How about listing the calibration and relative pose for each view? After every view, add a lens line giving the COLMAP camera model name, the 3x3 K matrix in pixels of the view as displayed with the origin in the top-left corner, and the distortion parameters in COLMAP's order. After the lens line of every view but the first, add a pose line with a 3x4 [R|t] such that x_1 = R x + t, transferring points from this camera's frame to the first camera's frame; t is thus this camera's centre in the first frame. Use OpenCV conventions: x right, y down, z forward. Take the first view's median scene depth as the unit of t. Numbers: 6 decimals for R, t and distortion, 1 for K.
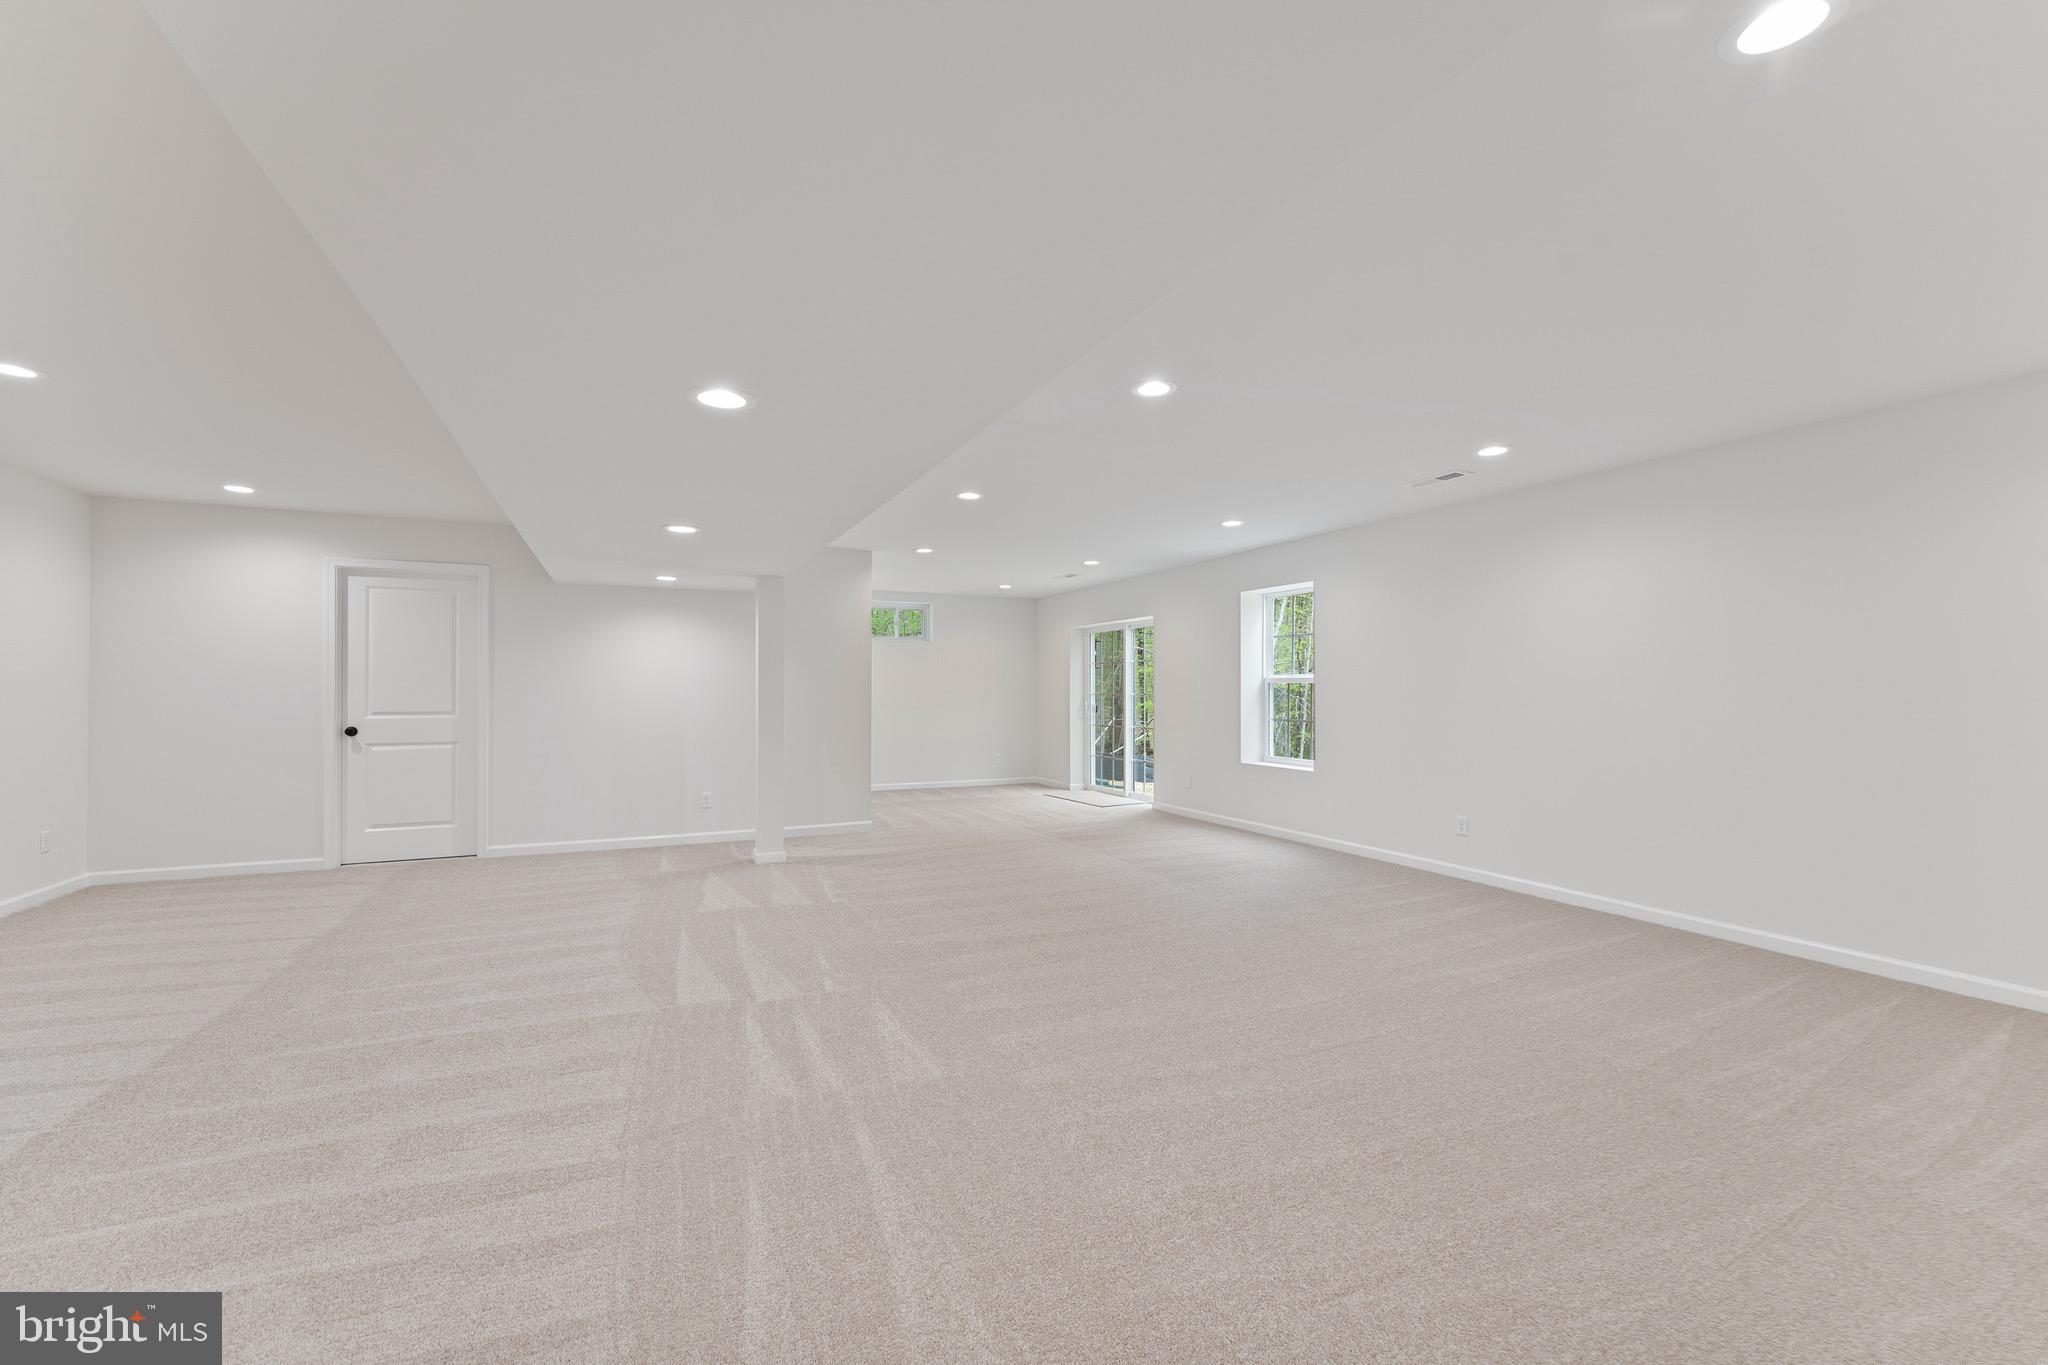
lens RADIAL K [[836.3, 0, 1025.6], [0, 836.3, 685.4], [0, 0, 1]] dist [-0.002939, -0.000379]
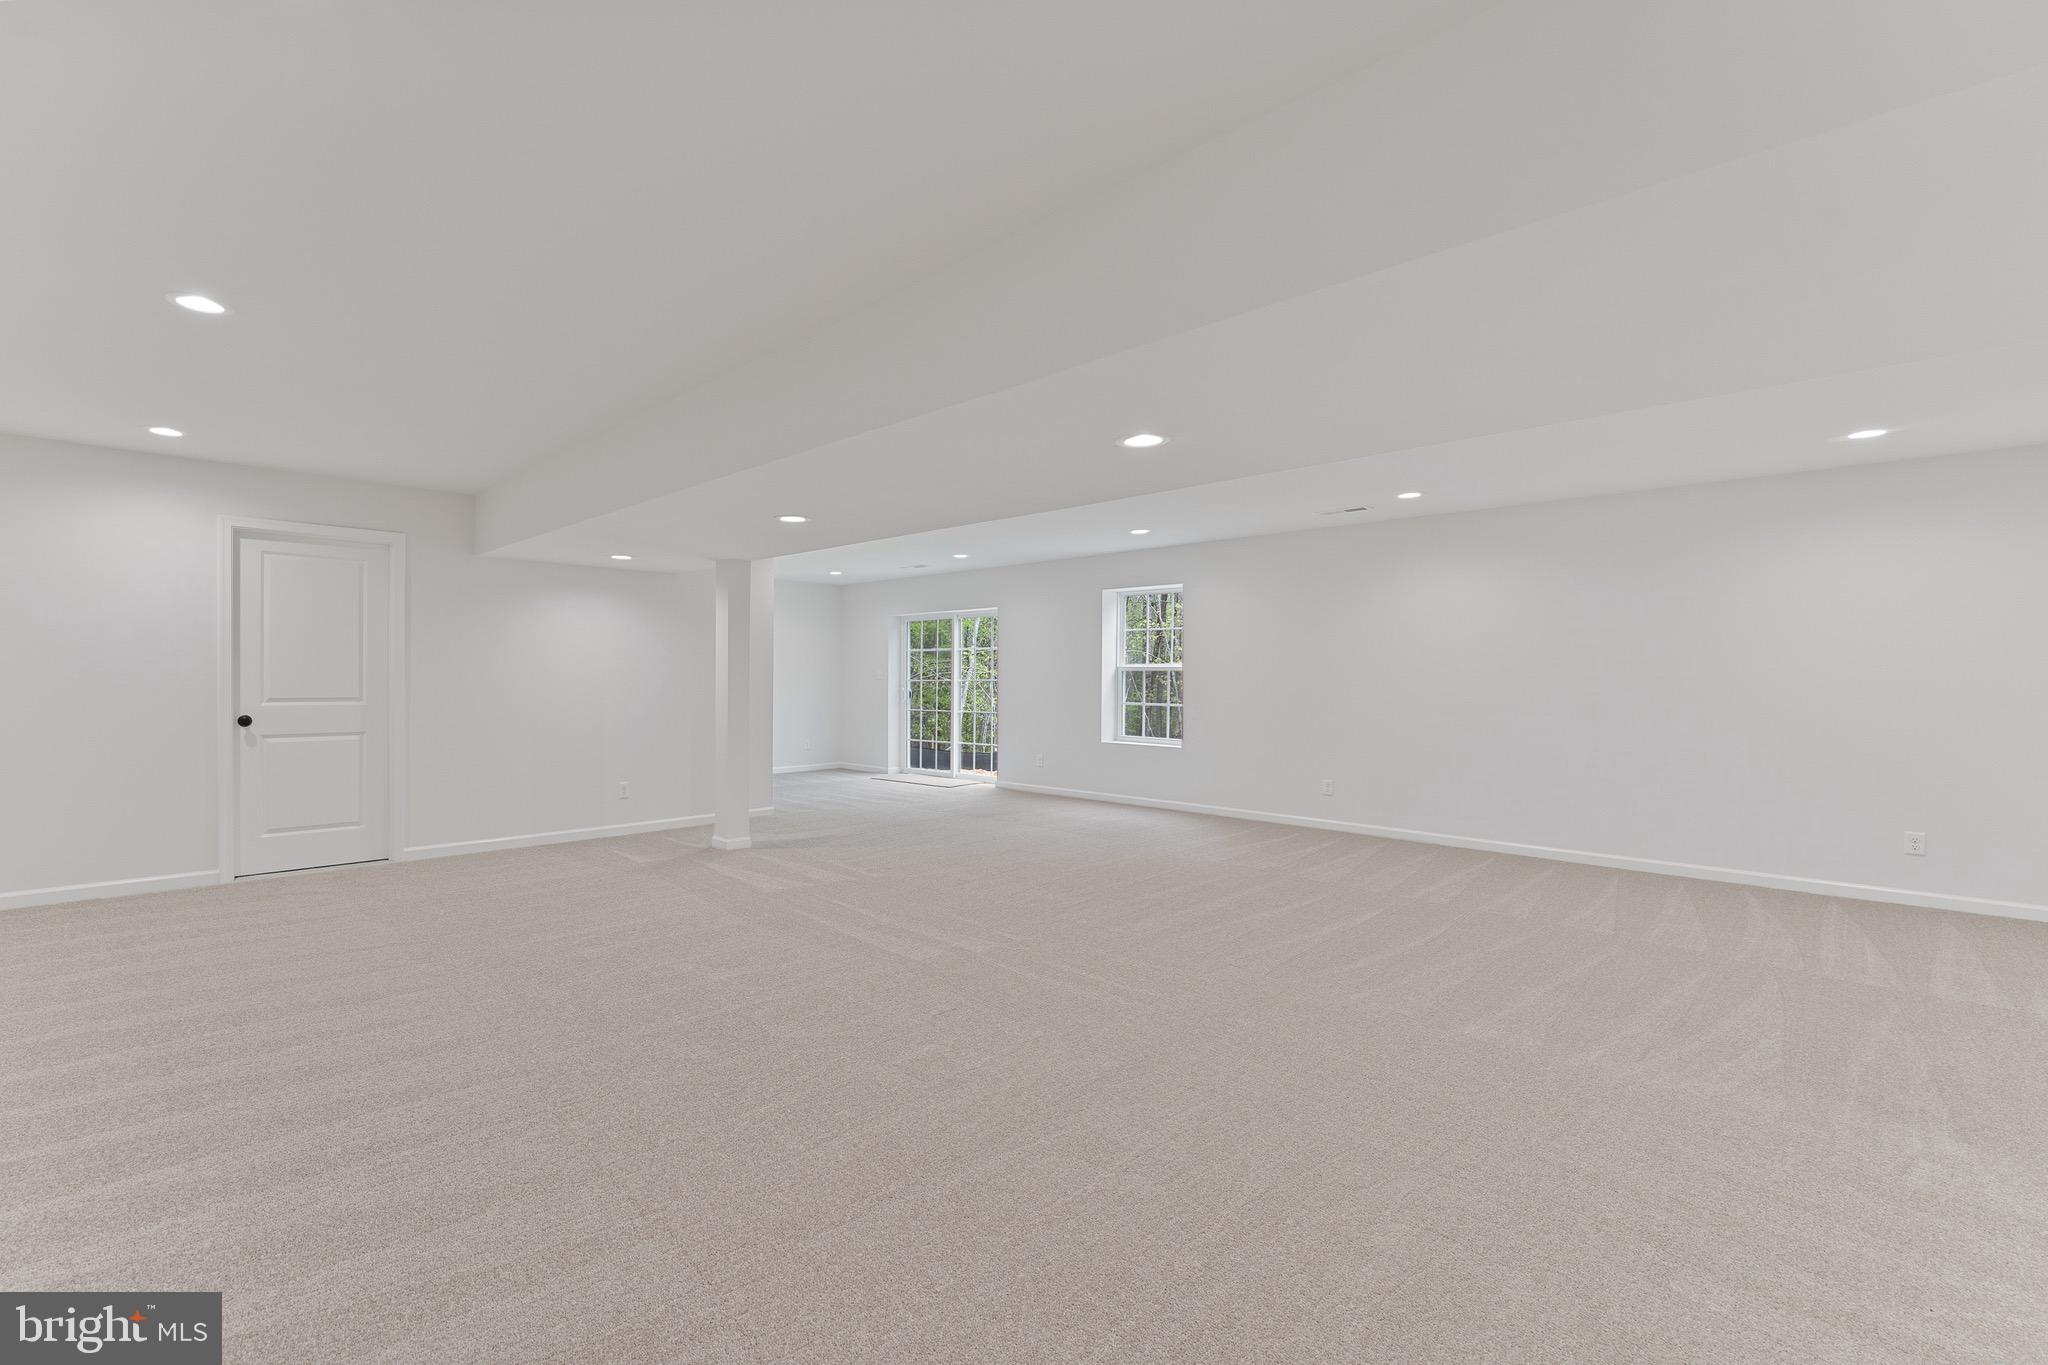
lens RADIAL K [[836.3, 0, 995.3], [0, 836.3, 678.2], [0, 0, 1]] dist [-0.002939, -0.000379]
pose [[0.955493, 0.004565, 0.294977, -0.299195], [-0.006825, 0.999955, 0.006630, 0.000367], [-0.294934, -0.008348, 0.955481, -0.037098]]
